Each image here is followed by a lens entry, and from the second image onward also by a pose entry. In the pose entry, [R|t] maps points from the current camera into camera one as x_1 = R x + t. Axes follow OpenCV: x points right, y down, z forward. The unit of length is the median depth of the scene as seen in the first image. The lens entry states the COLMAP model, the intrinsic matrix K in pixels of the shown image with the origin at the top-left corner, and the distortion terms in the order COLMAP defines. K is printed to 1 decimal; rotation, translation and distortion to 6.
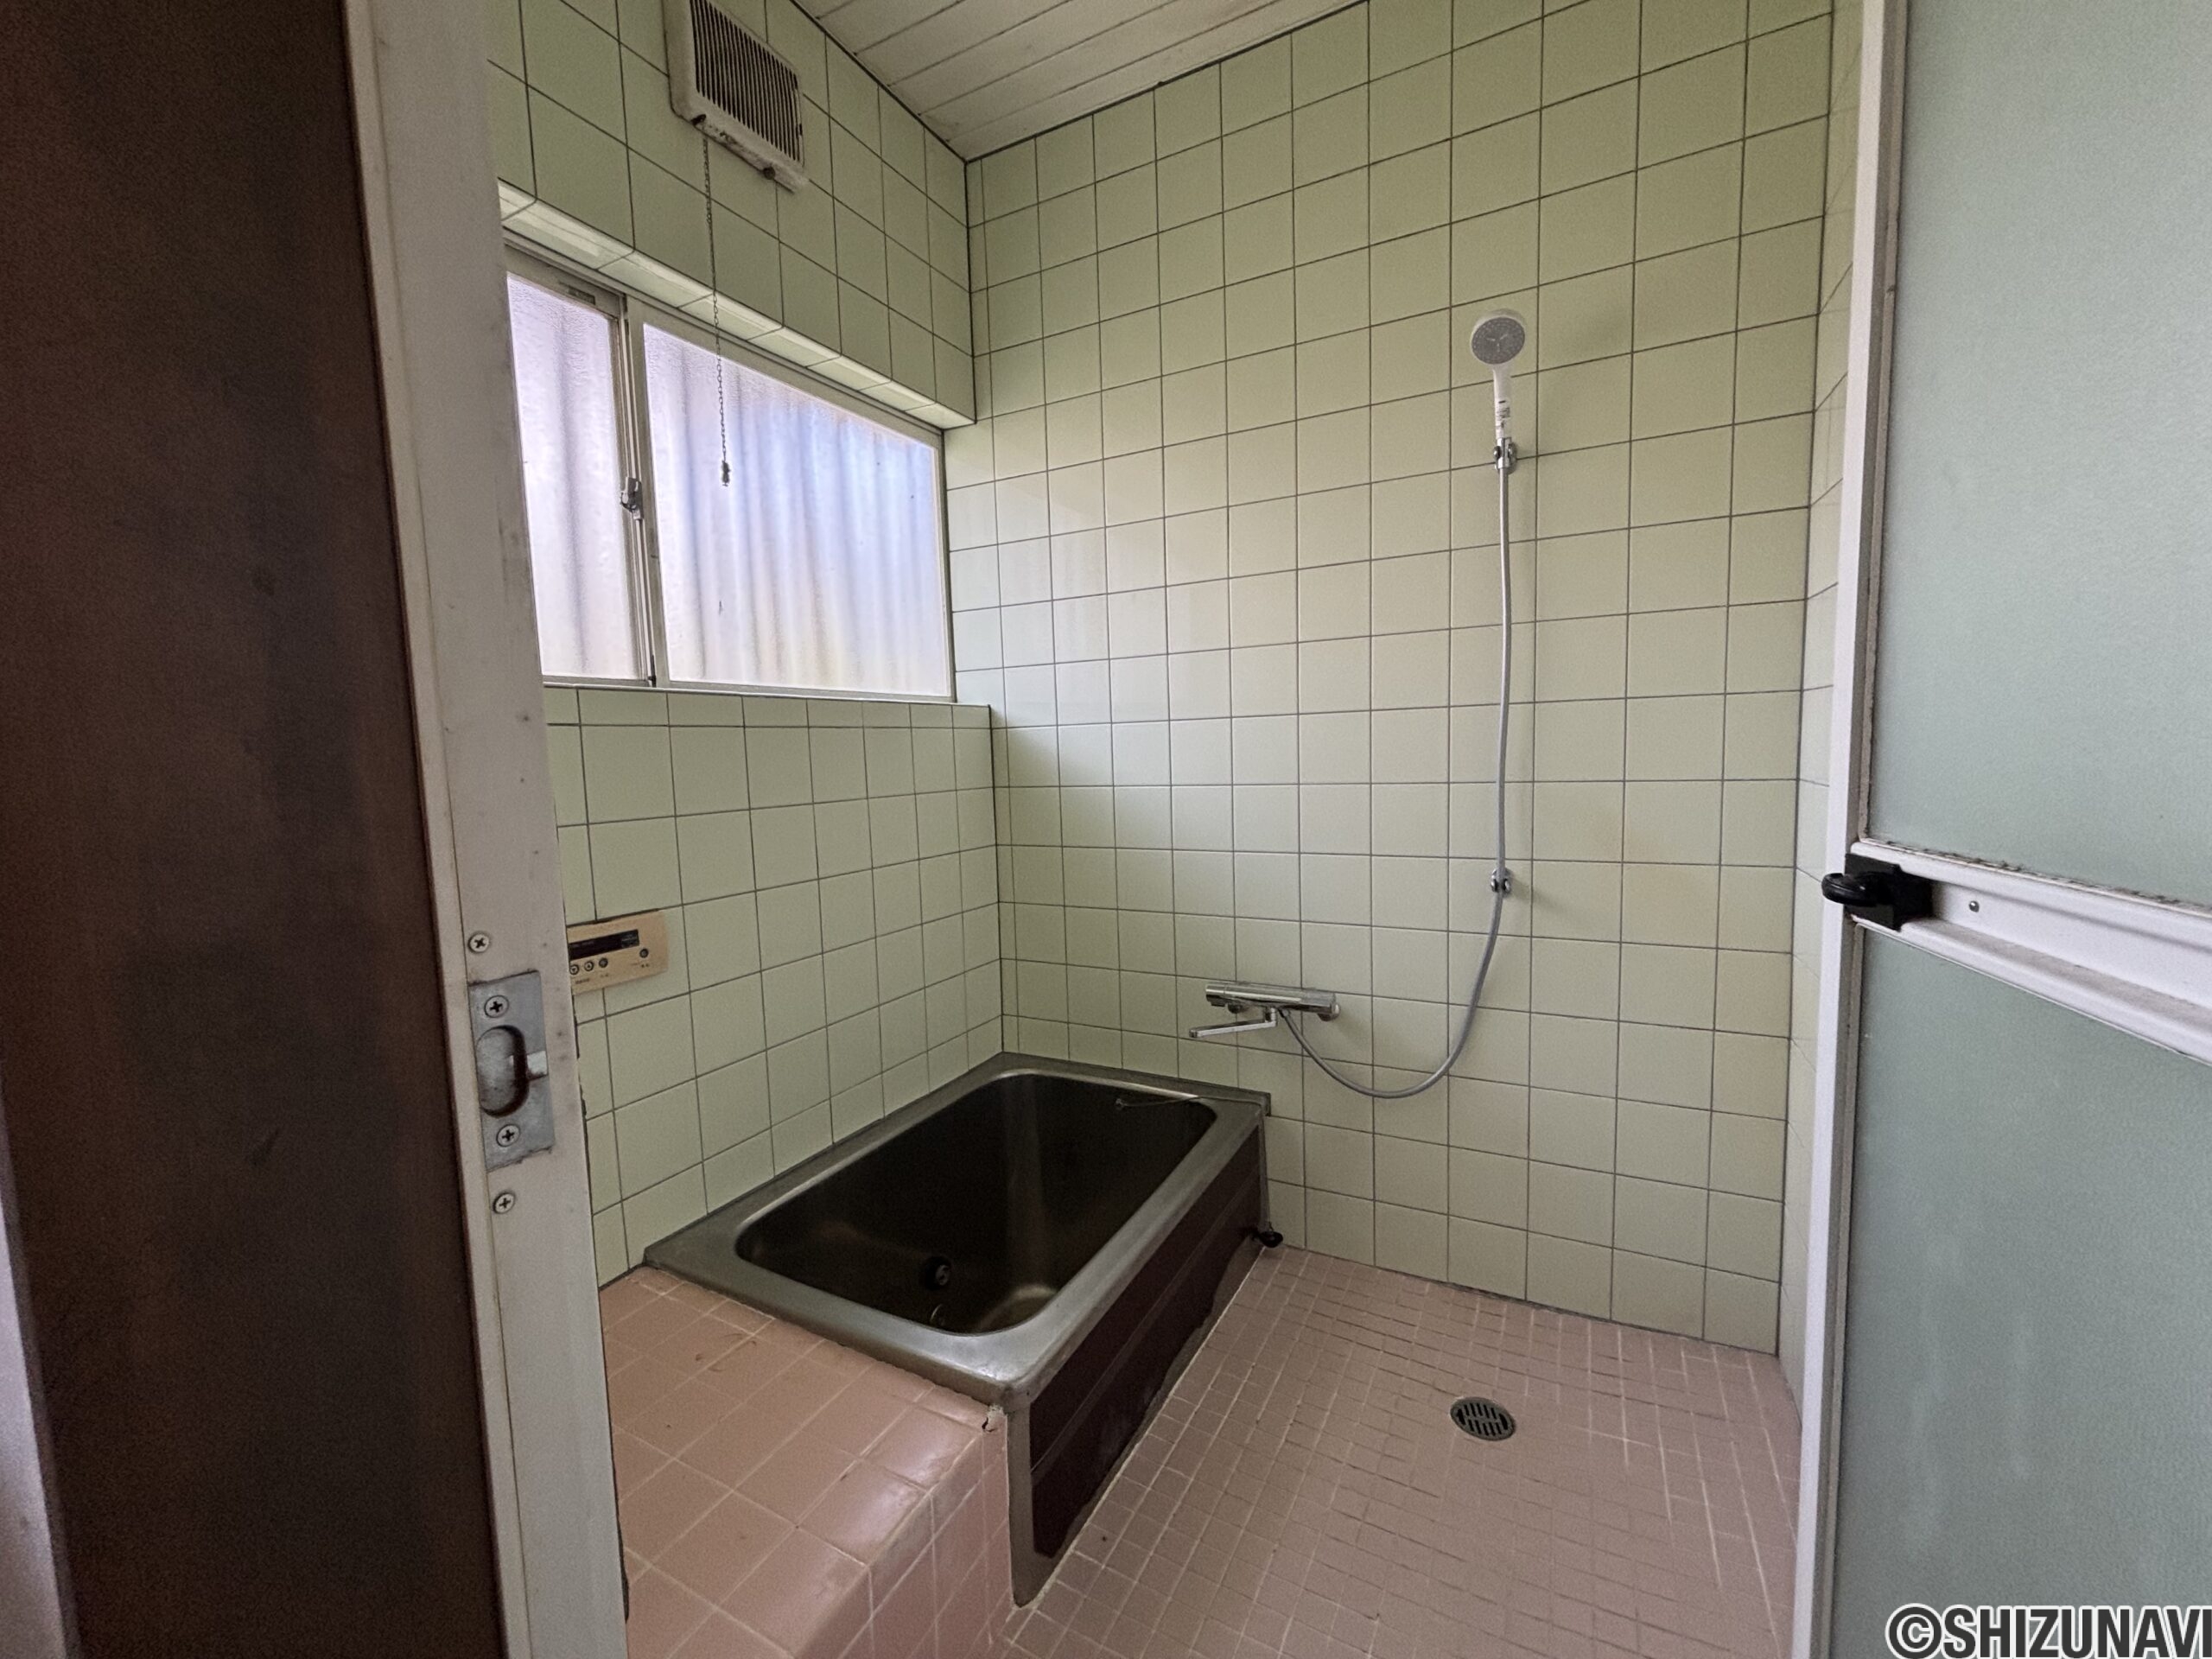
lens RADIAL K [[894.2, 0, 1099.4], [0, 894.2, 825.0], [0, 0, 1]] dist [0.007634, -0.001879]
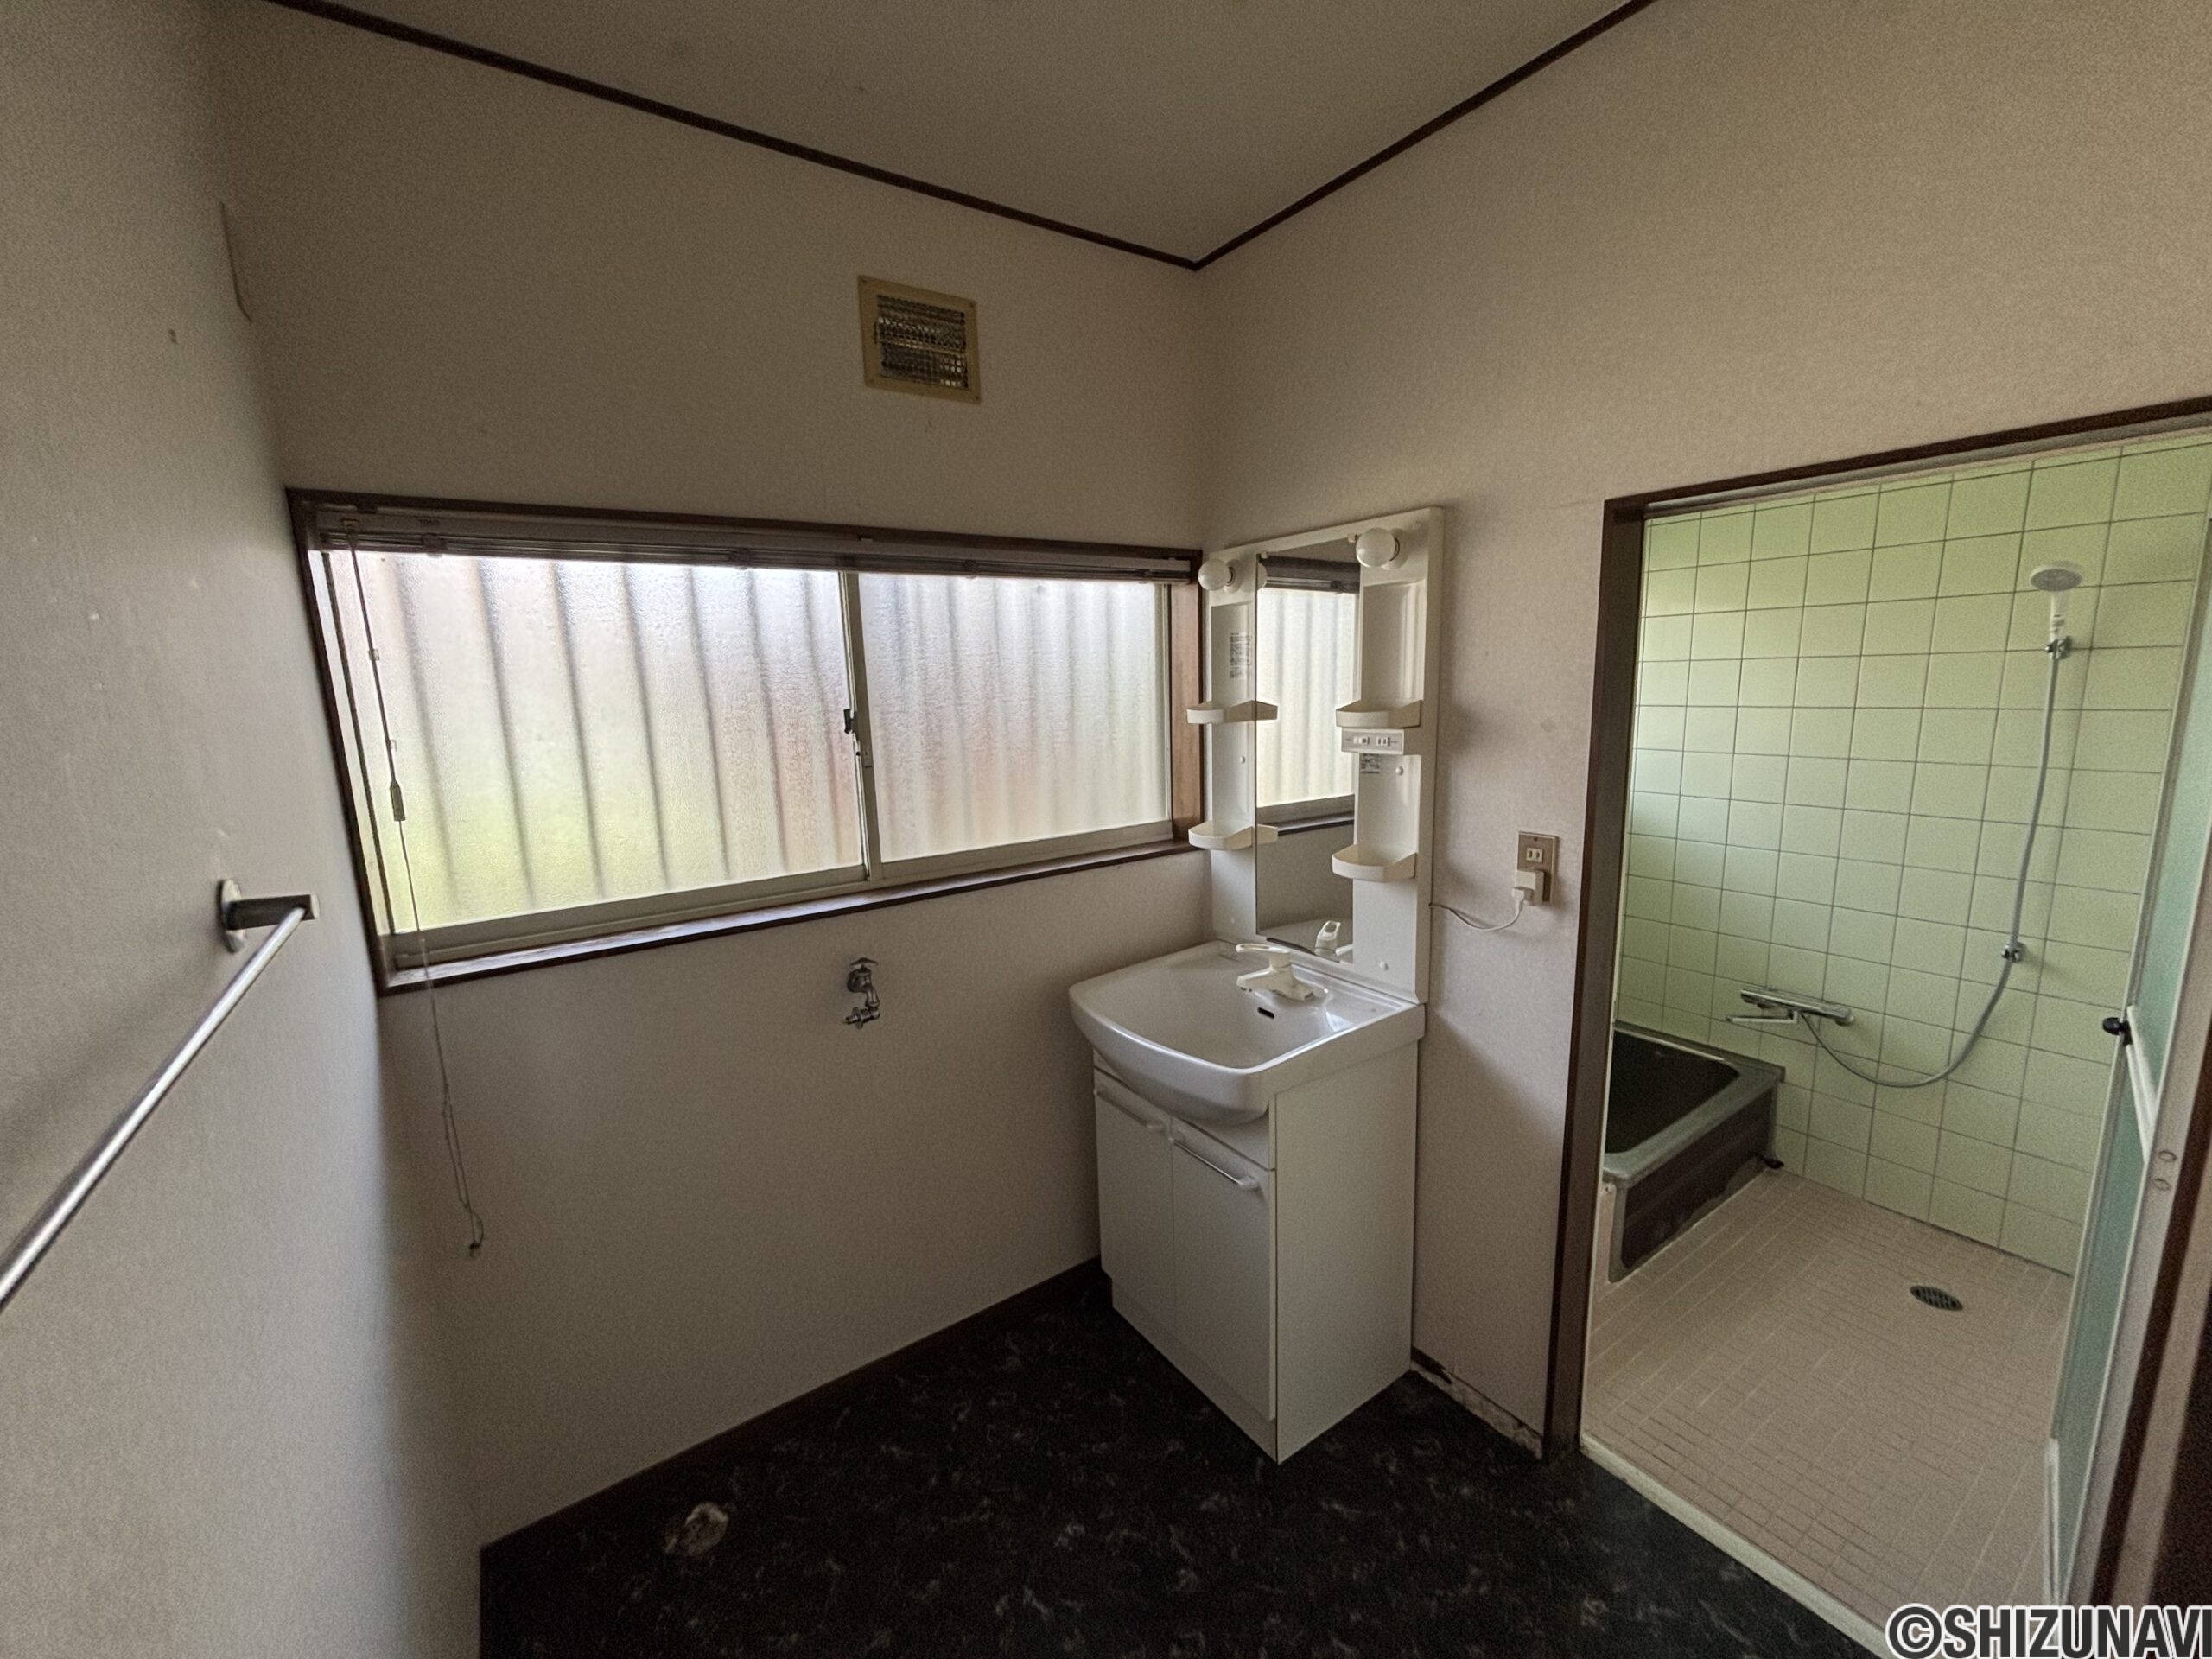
lens RADIAL K [[894.2, 0, 1113.4], [0, 894.2, 839.3], [0, 0, 1]] dist [0.007634, -0.001879]
pose [[0.893377, 0.081614, -0.441832, -0.174729], [-0.032075, 0.992440, 0.118465, -0.209371], [0.448161, -0.091662, 0.889241, -0.768705]]
